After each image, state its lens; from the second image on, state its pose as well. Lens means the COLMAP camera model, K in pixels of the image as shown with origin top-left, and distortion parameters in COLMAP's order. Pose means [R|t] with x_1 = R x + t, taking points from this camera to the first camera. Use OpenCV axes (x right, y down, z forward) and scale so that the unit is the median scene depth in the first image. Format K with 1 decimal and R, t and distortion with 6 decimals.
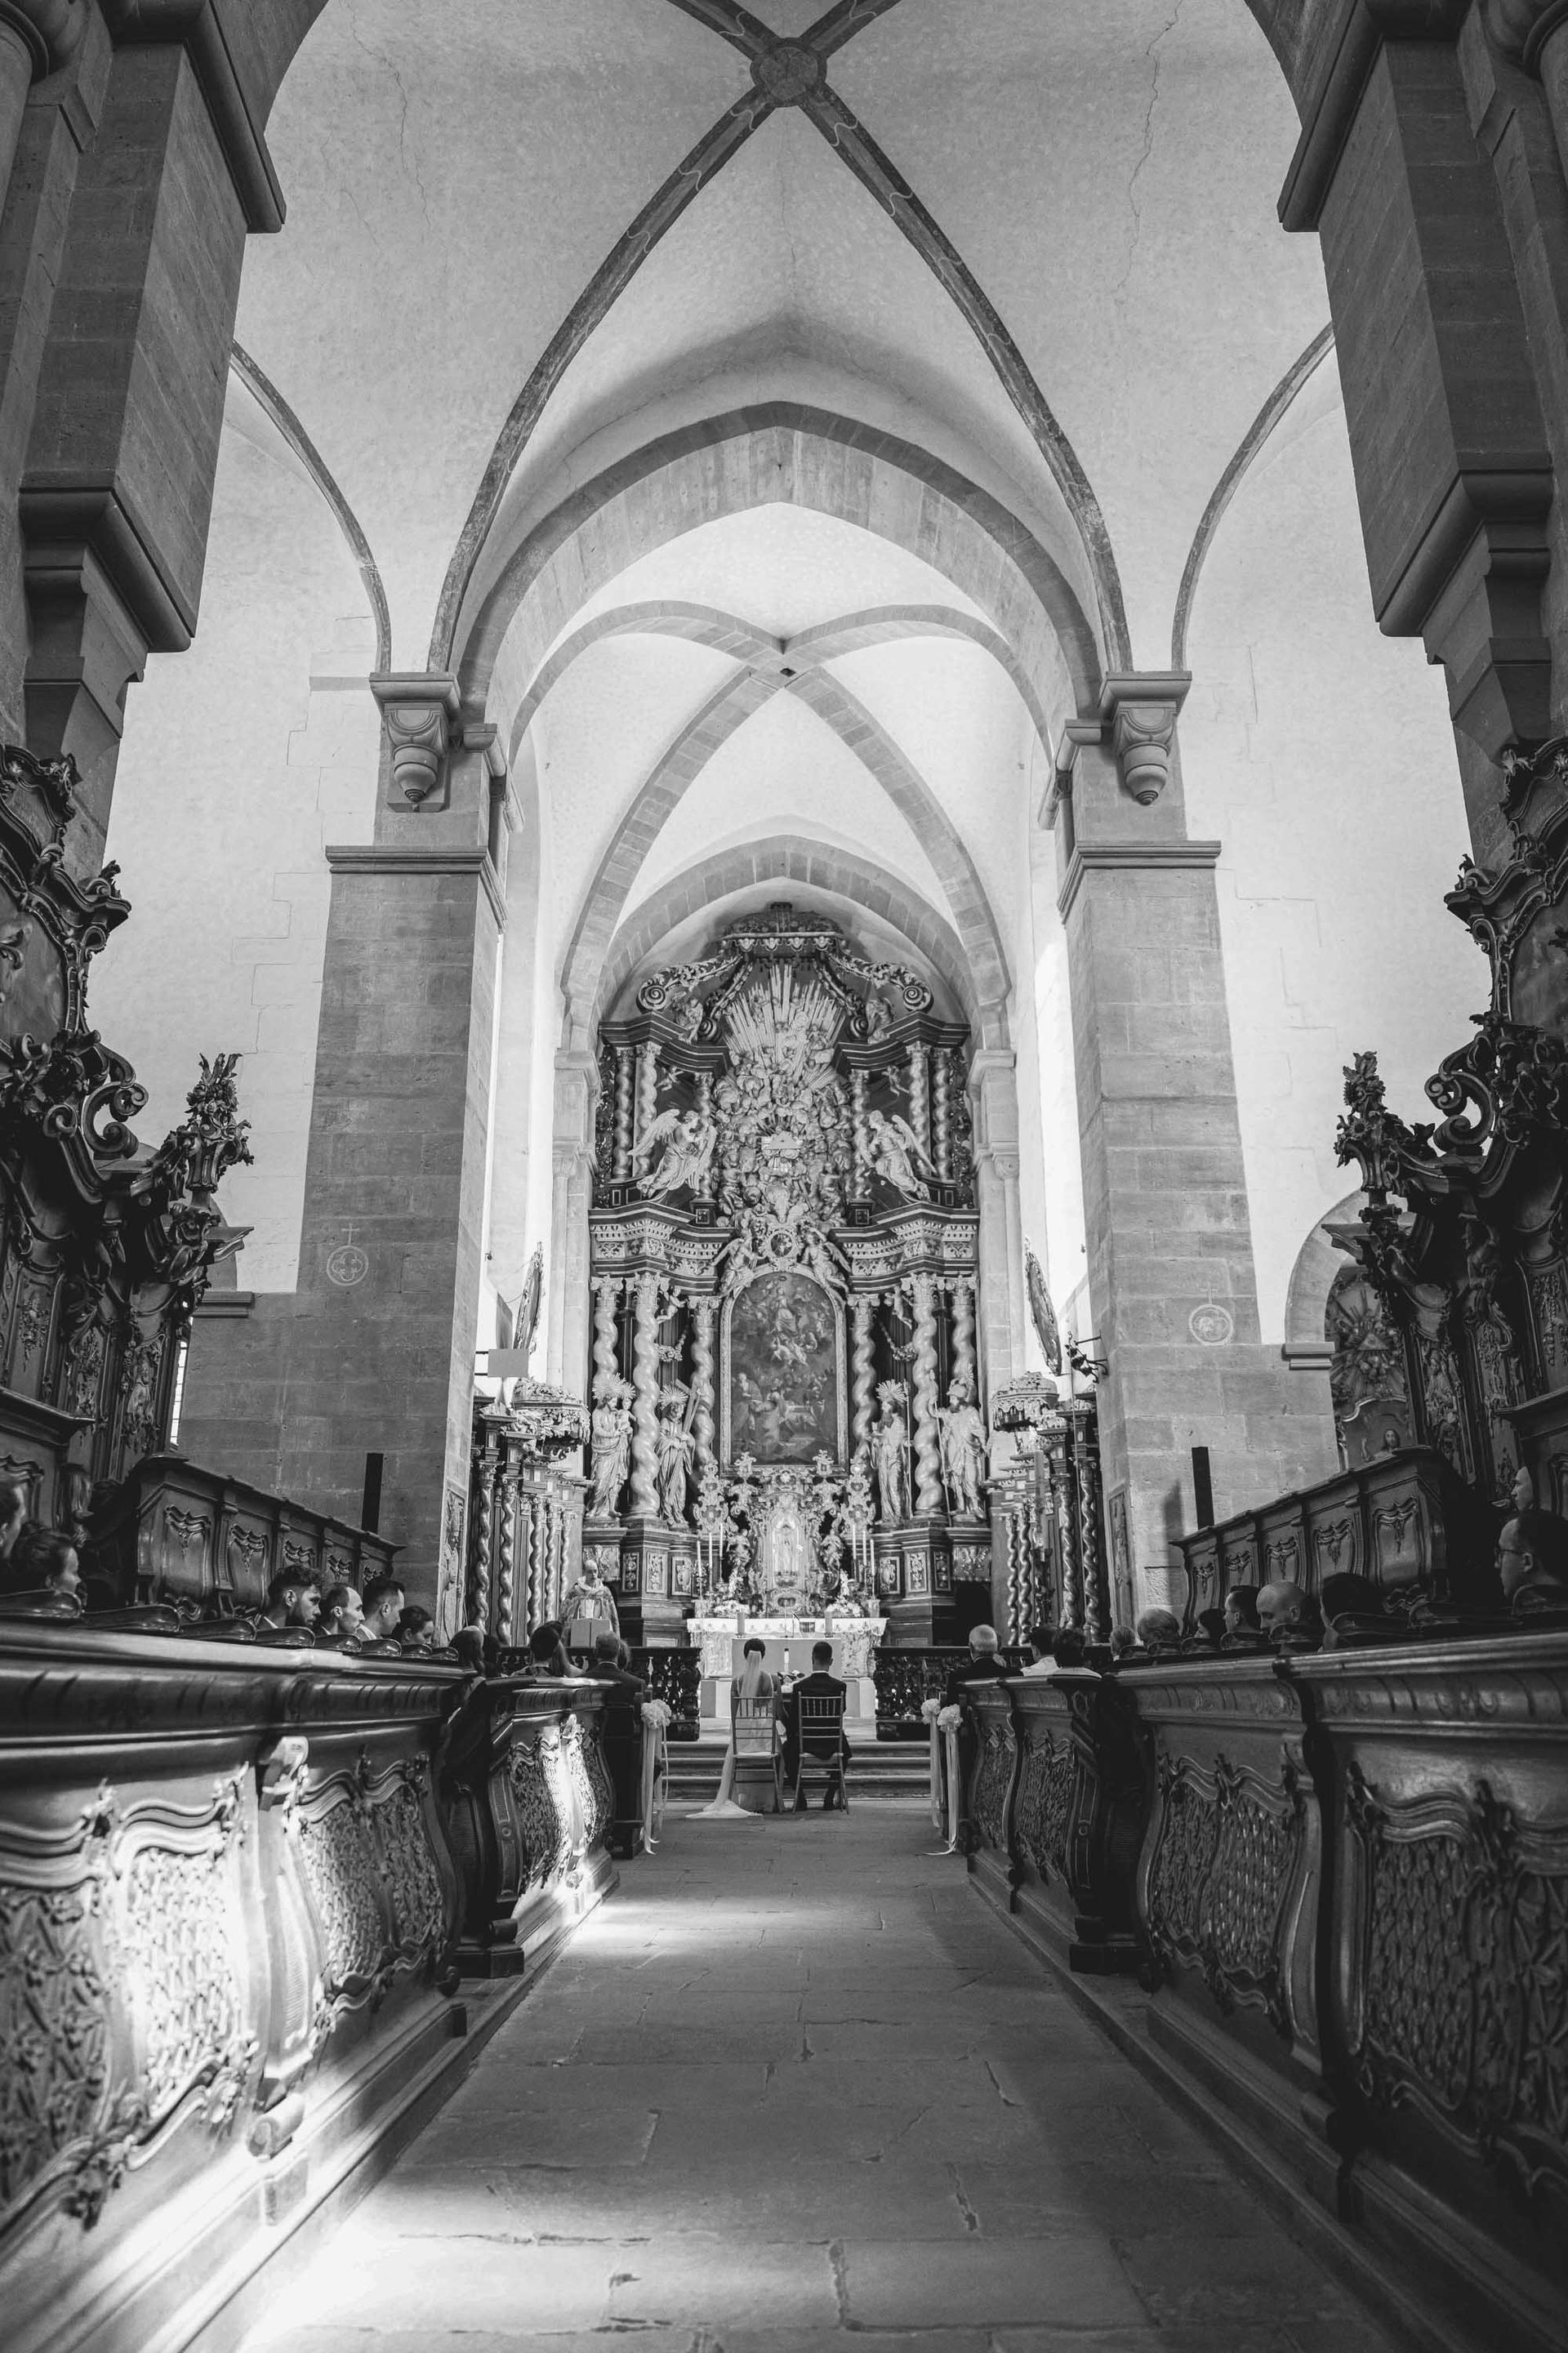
lens RADIAL K [[1700.8, 0, 774.1], [0, 1700.8, 1123.0], [0, 0, 1]] dist [-0.012597, -0.000671]
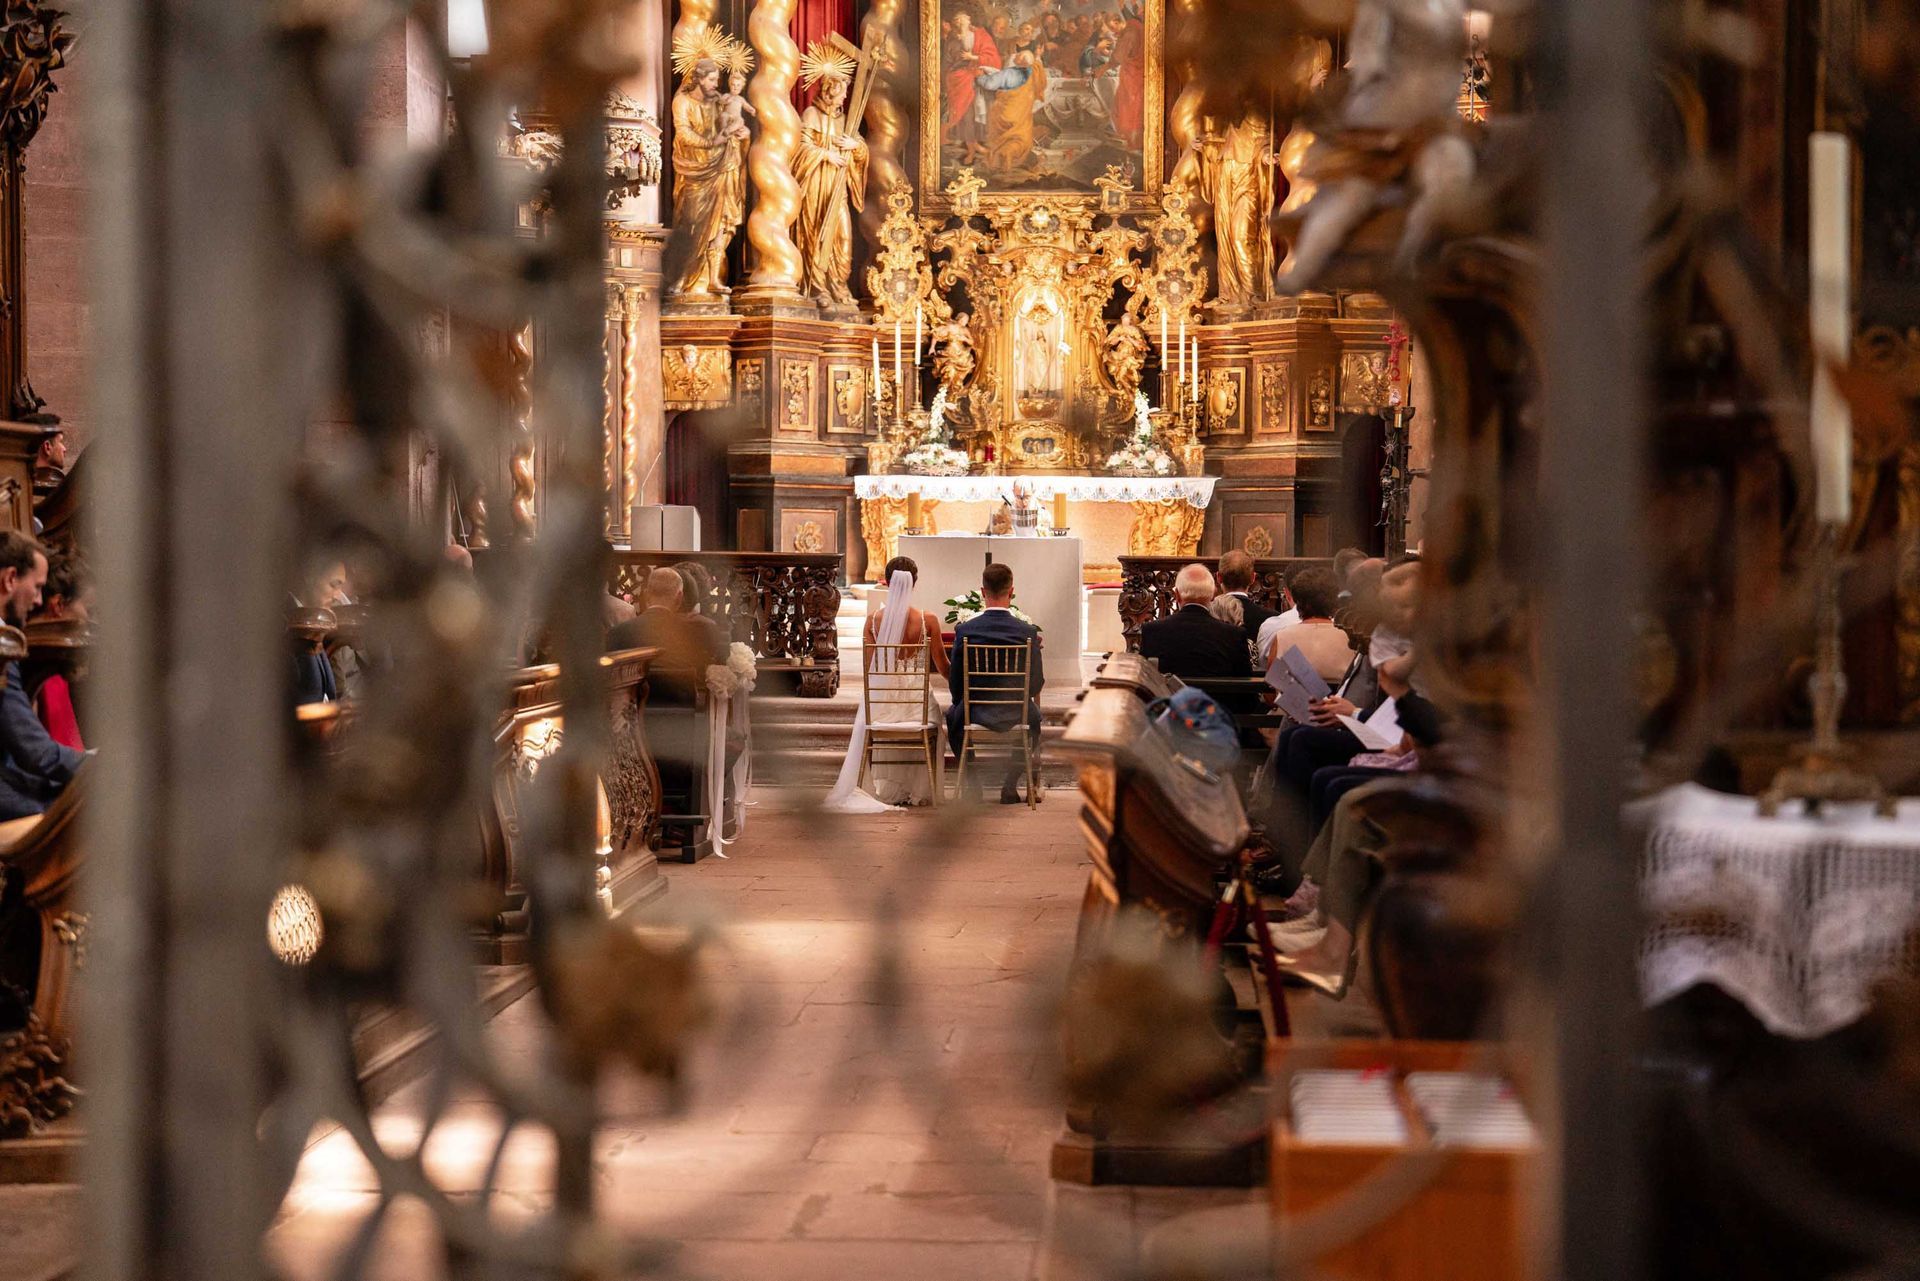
lens RADIAL K [[4032.8, 0, 960.0], [0, 4032.8, 640.5], [0, 0, 1]] dist [0.303322, 0.050230]
pose [[0.998816, 0.012088, -0.047119, 0.043526], [0.004673, 0.940313, 0.340278, -0.099645], [0.048419, -0.340095, 0.939144, -0.239015]]
